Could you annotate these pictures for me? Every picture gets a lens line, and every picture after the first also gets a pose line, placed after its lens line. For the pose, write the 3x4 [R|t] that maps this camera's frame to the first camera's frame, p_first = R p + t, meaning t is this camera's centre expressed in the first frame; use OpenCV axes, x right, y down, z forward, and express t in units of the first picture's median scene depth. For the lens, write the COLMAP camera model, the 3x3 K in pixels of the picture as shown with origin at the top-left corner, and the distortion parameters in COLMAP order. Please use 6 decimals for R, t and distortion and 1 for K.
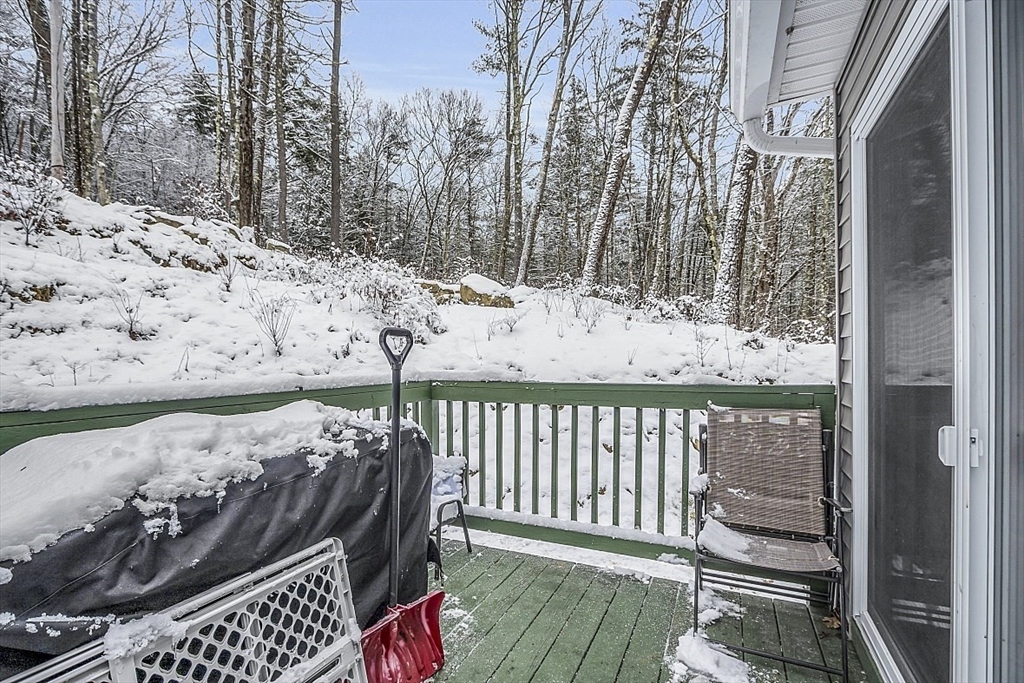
lens RADIAL K [[460.8, 0, 512.9], [0, 460.8, 348.2], [0, 0, 1]] dist [-0.002075, -0.000070]
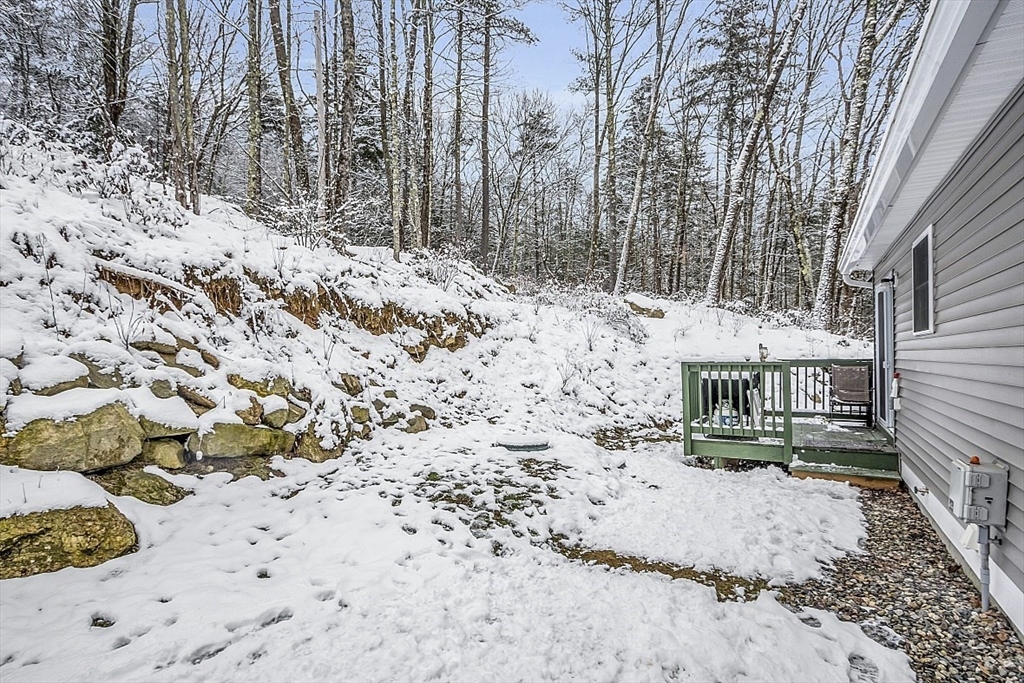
lens RADIAL K [[522.9, 0, 513.9], [0, 522.9, 340.1], [0, 0, 1]] dist [-0.003930, 0.000317]
pose [[0.997502, -0.005142, -0.070451, -0.356064], [0.004463, 0.999942, -0.009780, -0.005140], [0.070498, 0.009441, 0.997467, -0.647013]]
